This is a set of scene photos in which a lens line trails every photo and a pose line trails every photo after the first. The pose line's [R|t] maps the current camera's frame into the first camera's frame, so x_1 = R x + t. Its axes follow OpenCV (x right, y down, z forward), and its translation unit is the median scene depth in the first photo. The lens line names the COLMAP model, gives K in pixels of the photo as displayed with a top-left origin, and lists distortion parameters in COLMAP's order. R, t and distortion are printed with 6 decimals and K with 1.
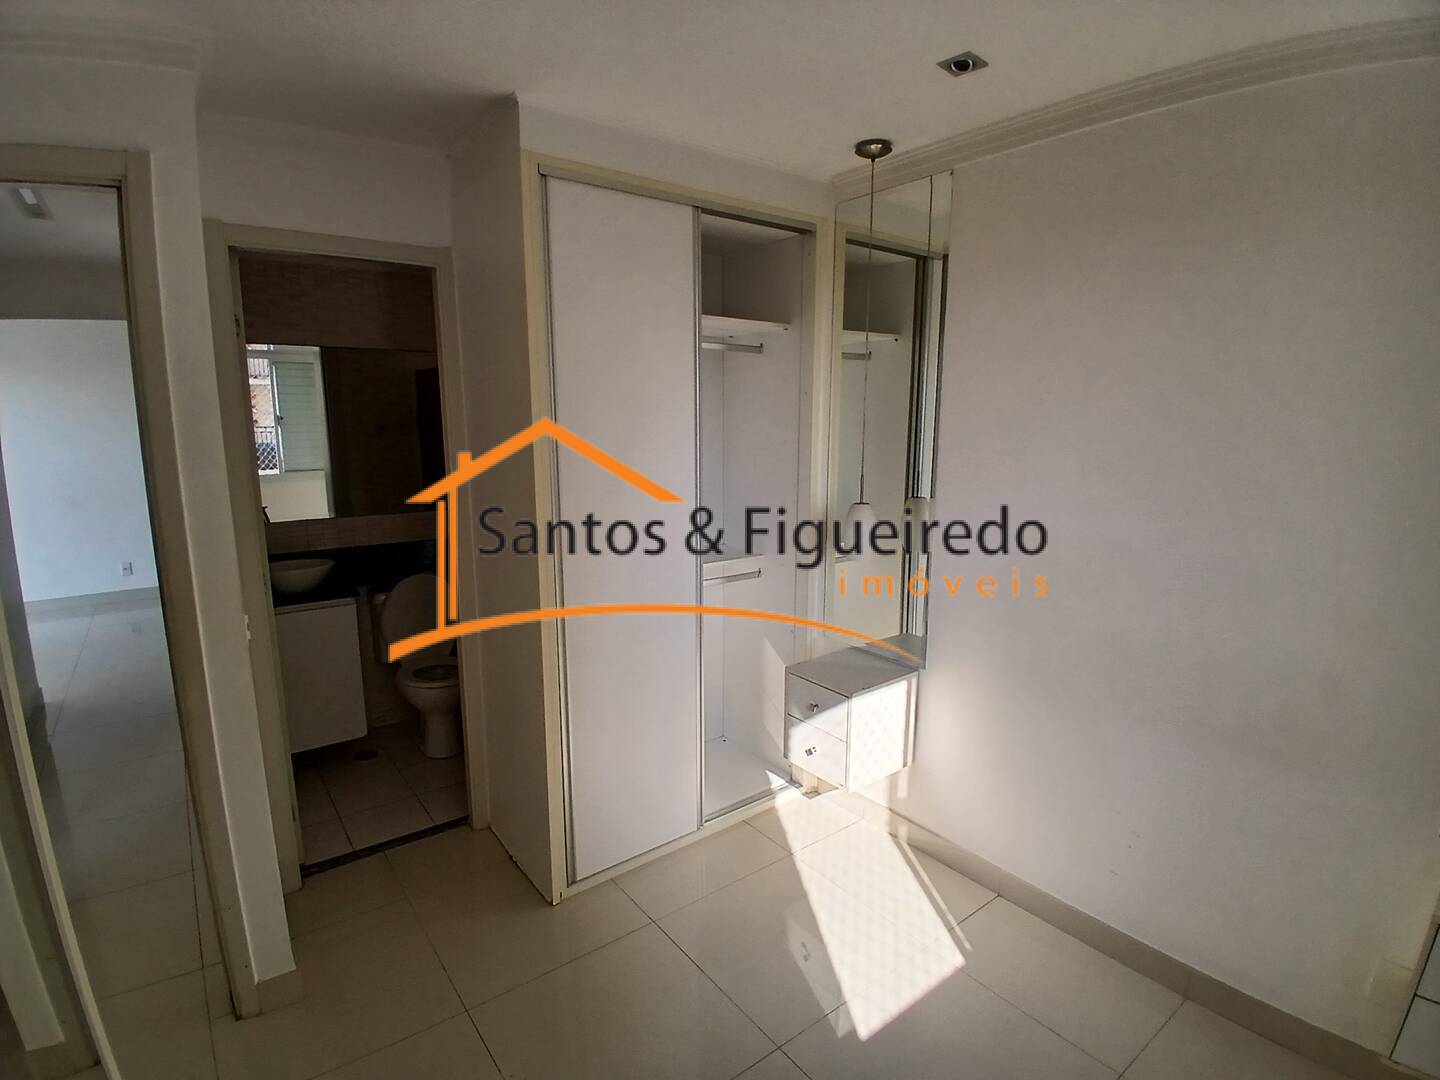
lens RADIAL K [[741.8, 0, 720.0], [0, 741.8, 540.0], [0, 0, 1]] dist [-0.000378, -0.000104]
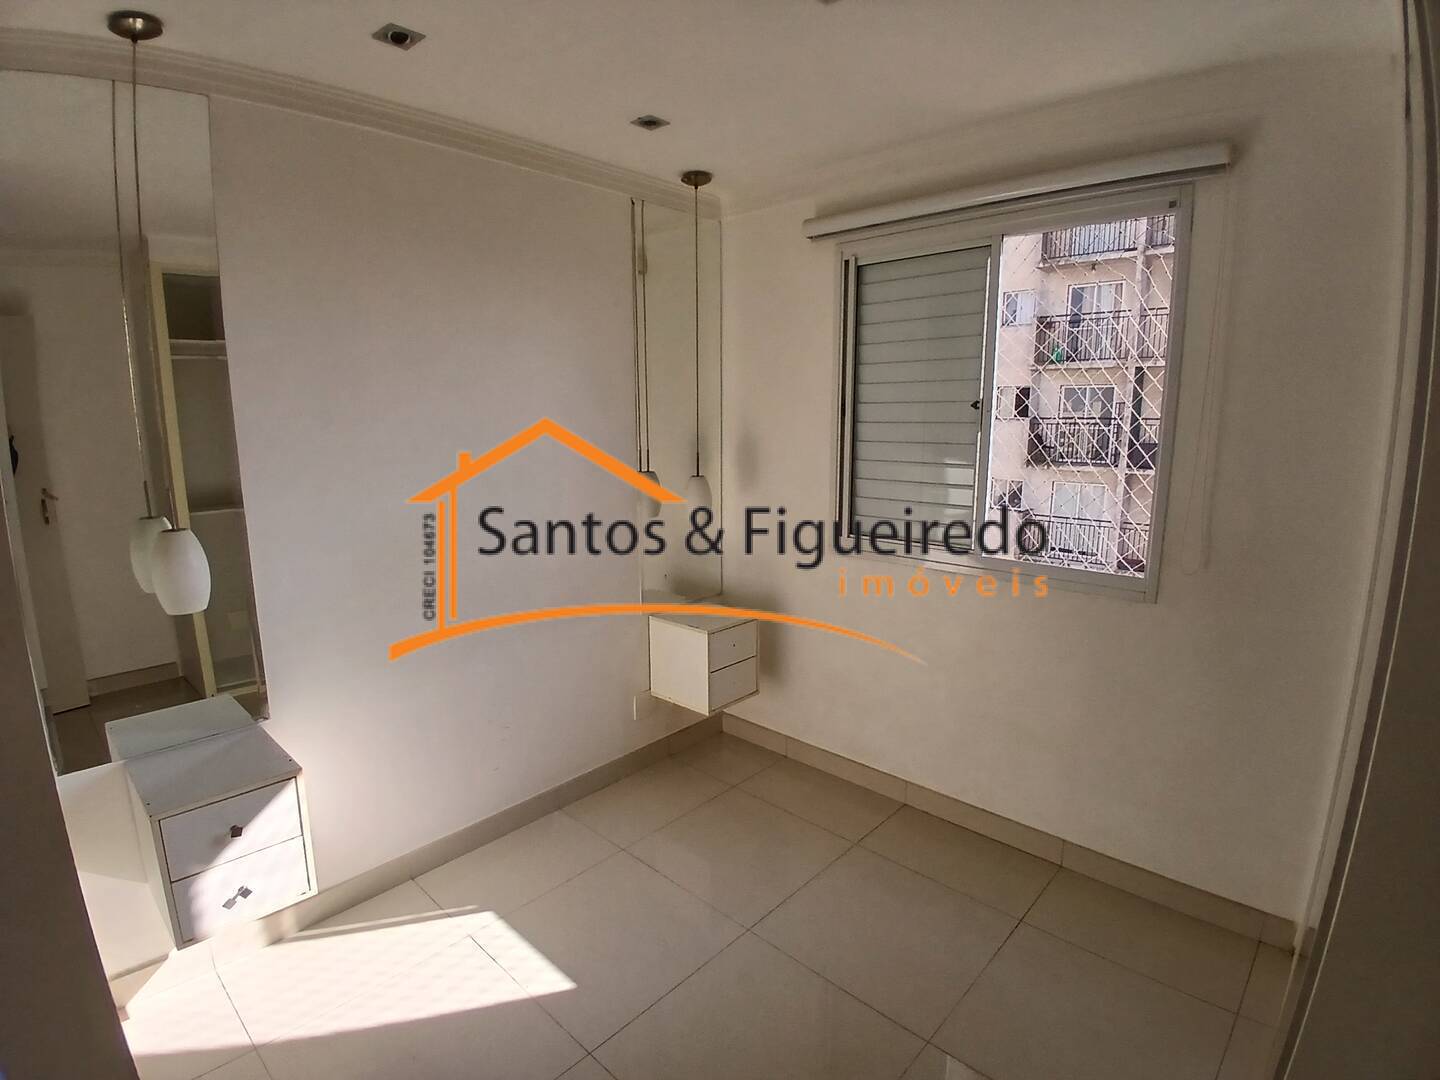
lens RADIAL K [[719.0, 0, 720.0], [0, 719.0, 540.0], [0, 0, 1]] dist [-0.001056, -0.000701]
pose [[-0.074797, -0.201618, 0.976604, -0.617155], [0.200735, 0.956256, 0.212791, -0.102006], [-0.976786, 0.211955, -0.031053, 0.615055]]
